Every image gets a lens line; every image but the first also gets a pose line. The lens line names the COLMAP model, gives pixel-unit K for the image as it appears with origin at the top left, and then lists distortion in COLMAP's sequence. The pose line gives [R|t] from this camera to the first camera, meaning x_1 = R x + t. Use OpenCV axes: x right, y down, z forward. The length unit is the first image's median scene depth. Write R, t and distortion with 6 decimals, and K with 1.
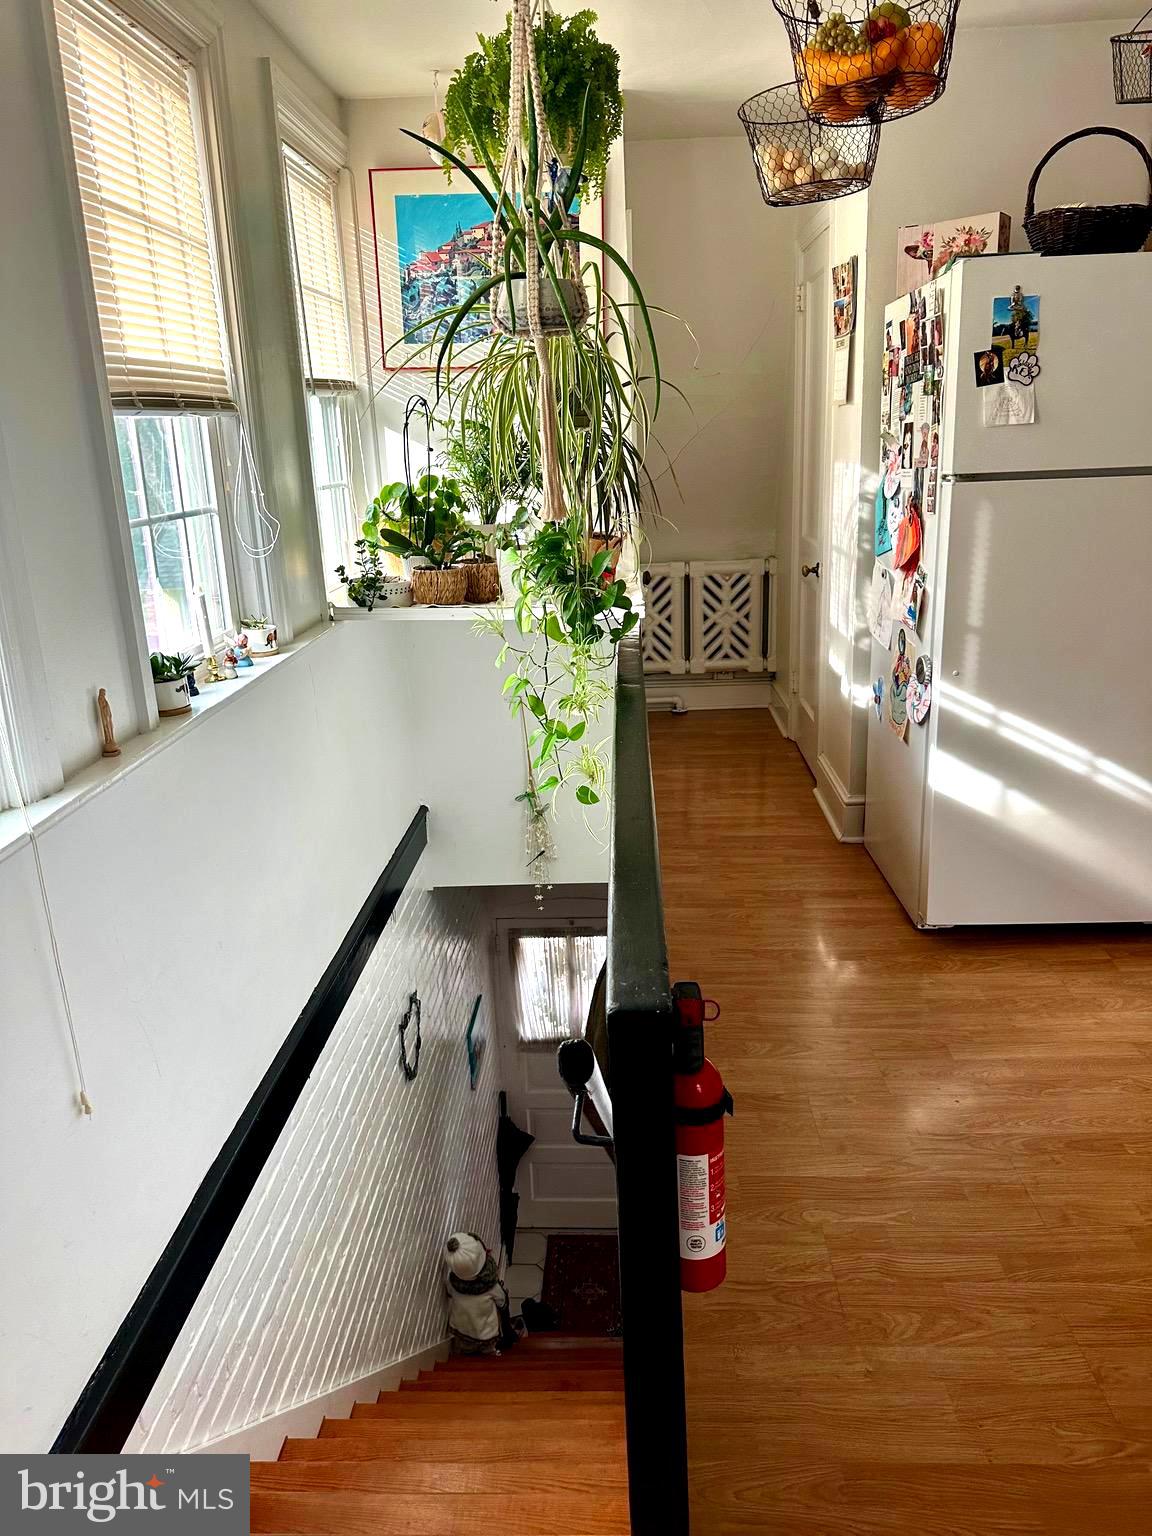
lens RADIAL K [[1092.8, 0, 576.0], [0, 1092.8, 768.0], [0, 0, 1]] dist [0.048811, -0.078034]
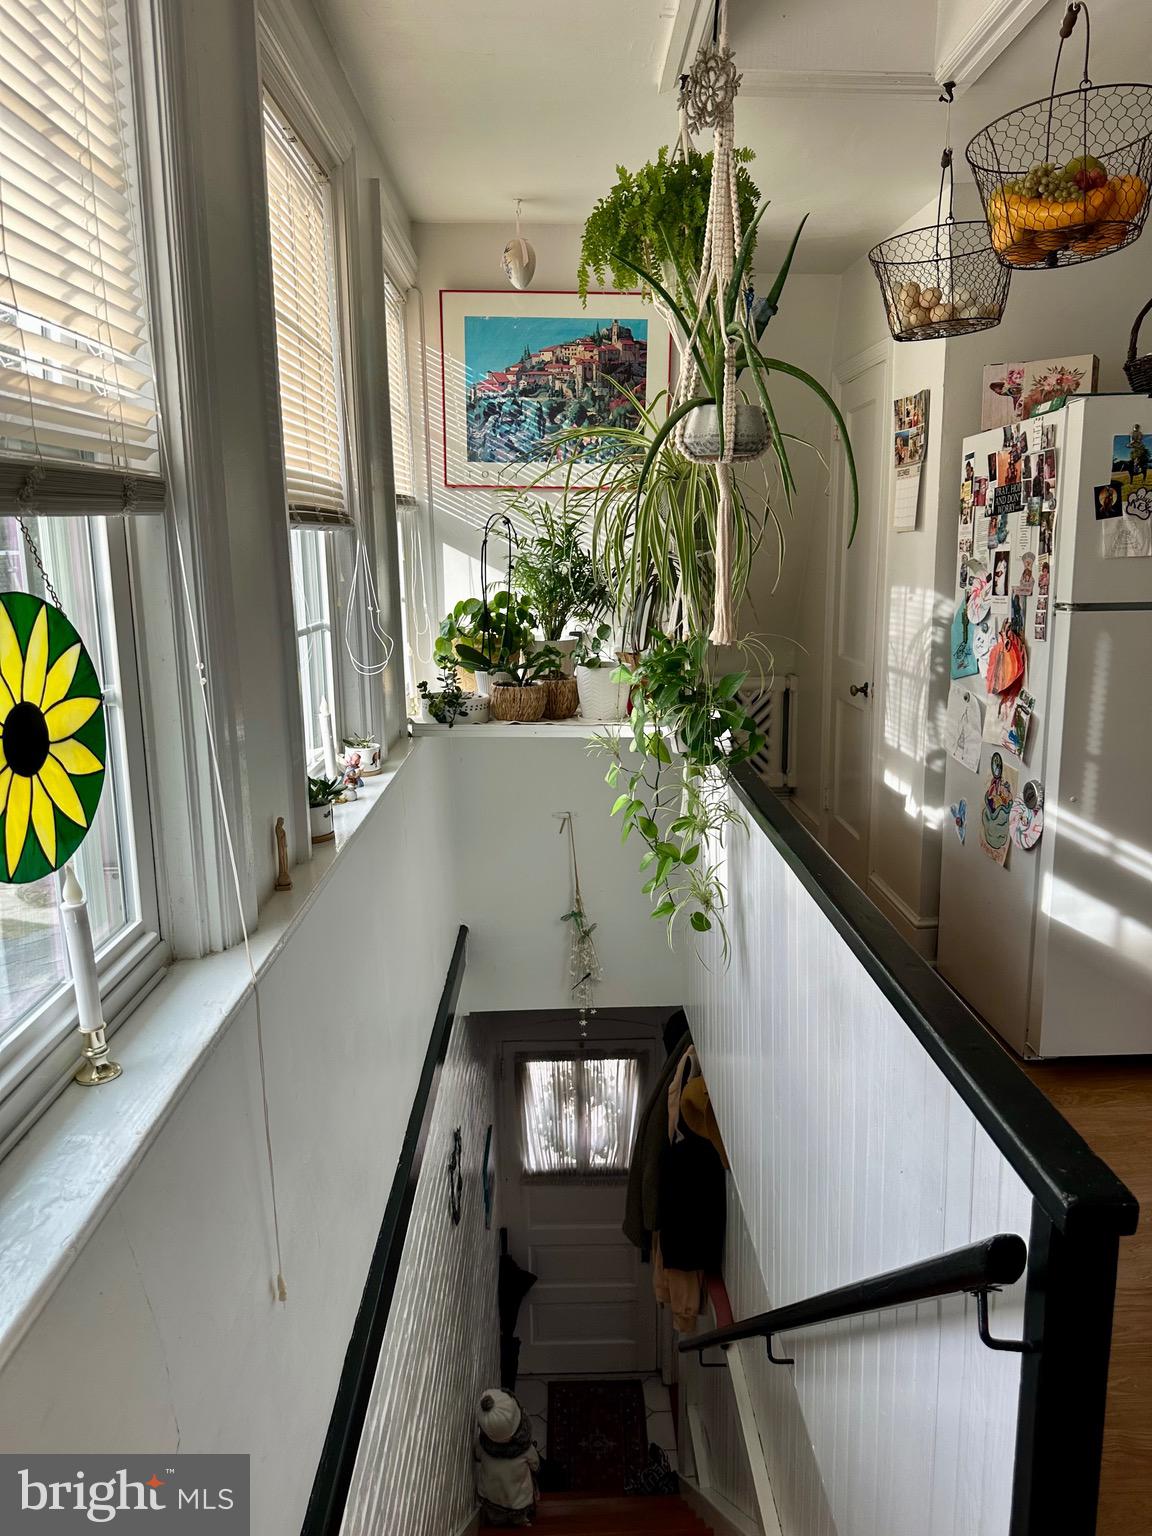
lens RADIAL K [[1098.2, 0, 572.9], [0, 1098.2, 781.7], [0, 0, 1]] dist [0.035838, -0.044823]
pose [[0.997615, 0.008686, 0.068477, -0.146640], [-0.002846, 0.996383, -0.084927, -0.013725], [-0.068967, 0.084530, 0.994031, 0.031469]]
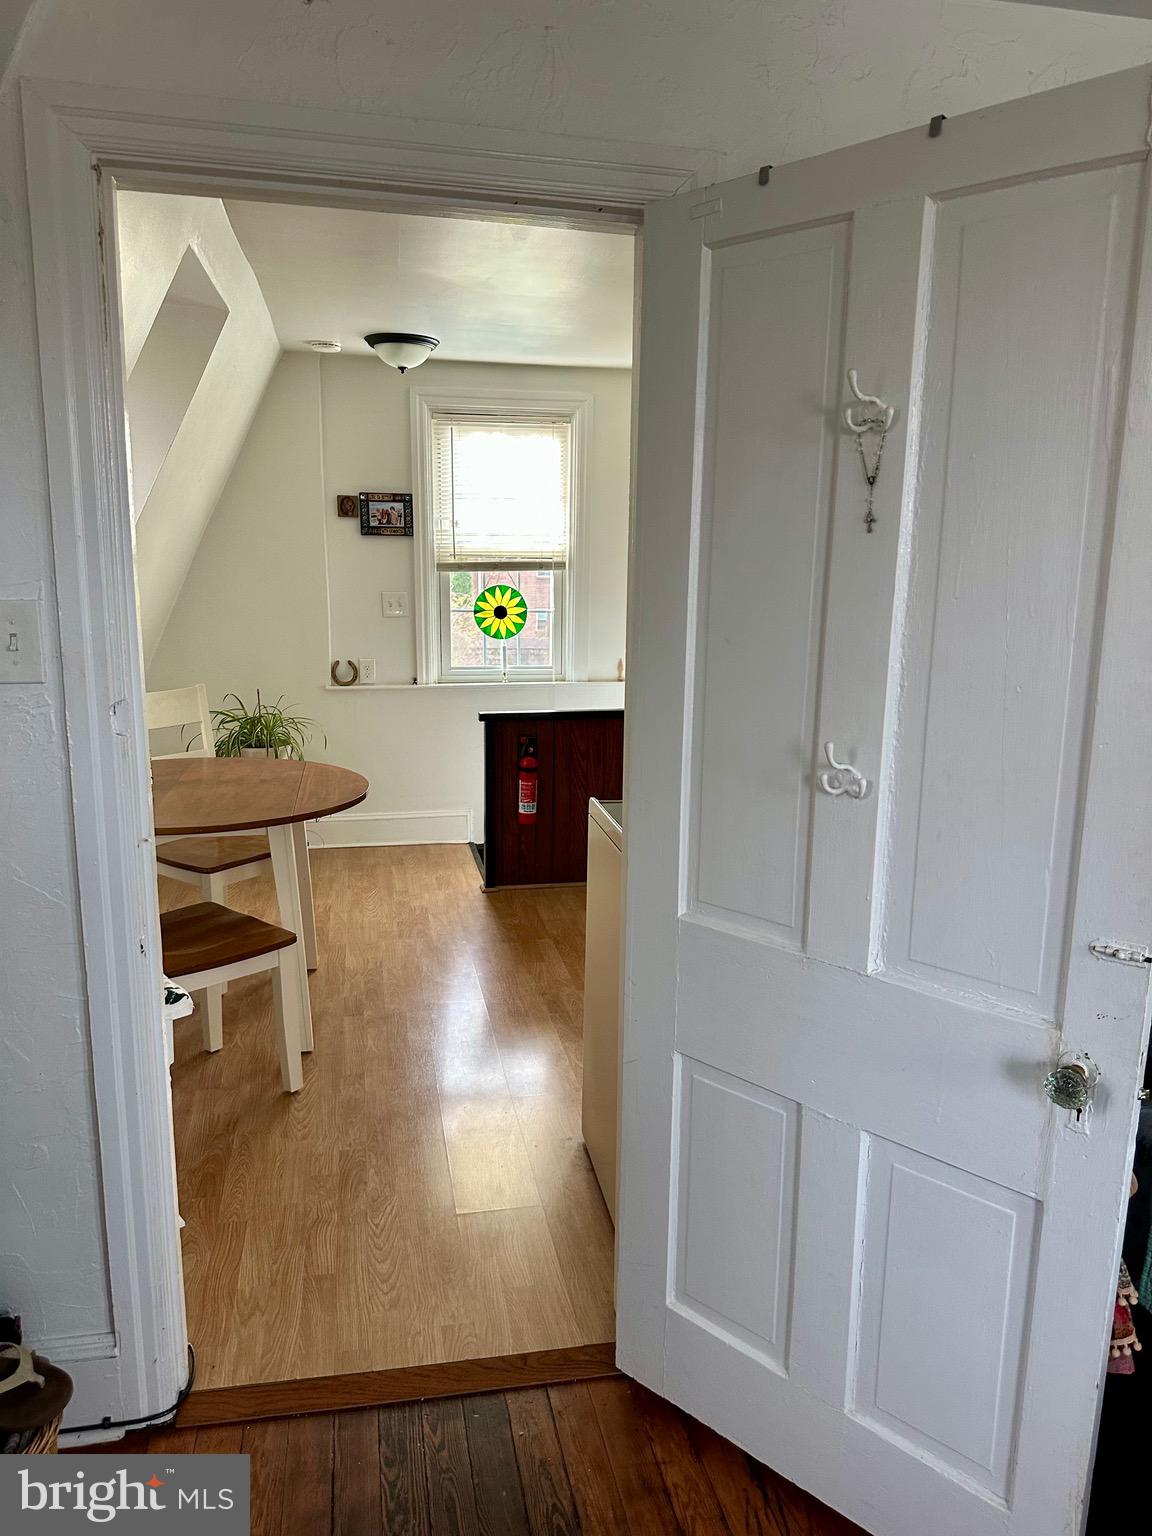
lens RADIAL K [[1098.2, 0, 572.9], [0, 1098.2, 781.7], [0, 0, 1]] dist [0.035838, -0.044823]
pose [[0.232390, 0.232952, -0.944314, 1.943319], [-0.304467, 0.939521, 0.156842, -0.139401], [0.923740, 0.251064, 0.289261, 0.036689]]
